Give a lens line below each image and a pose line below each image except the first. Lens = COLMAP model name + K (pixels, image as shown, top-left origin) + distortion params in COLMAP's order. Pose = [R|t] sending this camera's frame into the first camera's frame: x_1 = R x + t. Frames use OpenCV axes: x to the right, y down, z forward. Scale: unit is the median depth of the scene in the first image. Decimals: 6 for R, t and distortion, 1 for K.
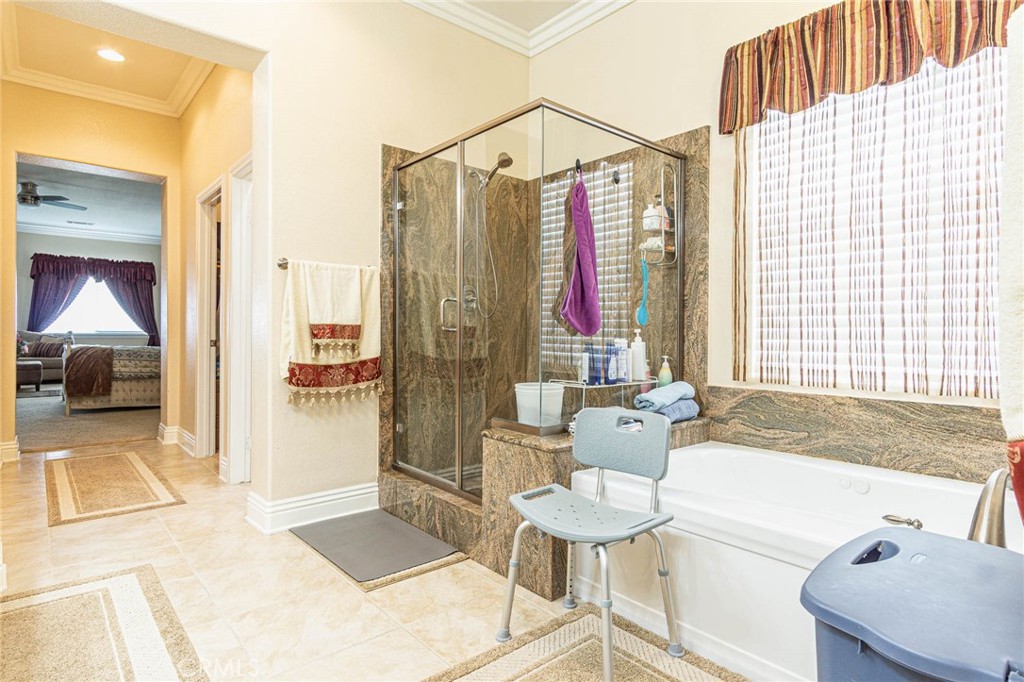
lens RADIAL K [[548.3, 0, 512.0], [0, 548.3, 341.0], [0, 0, 1]] dist [0.005410, 0.002476]
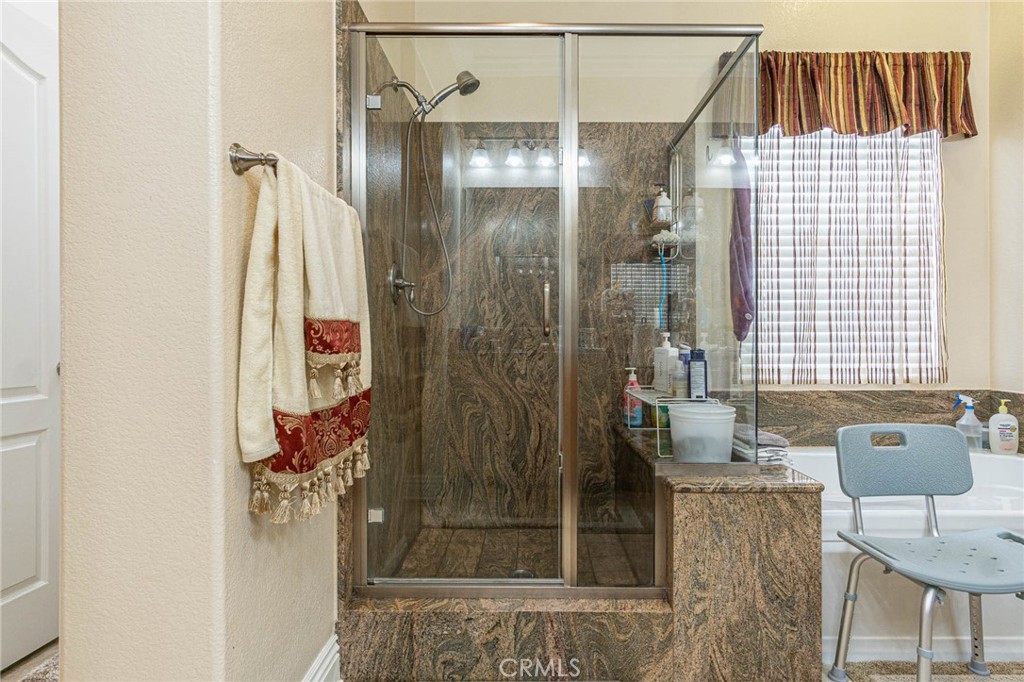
lens RADIAL K [[552.4, 0, 514.1], [0, 552.4, 344.0], [0, 0, 1]] dist [0.001346, 0.000498]
pose [[0.645980, -0.013166, 0.763240, -0.708713], [0.014419, 0.999883, 0.005045, -0.013761], [-0.763218, 0.007746, 0.646095, 0.731059]]
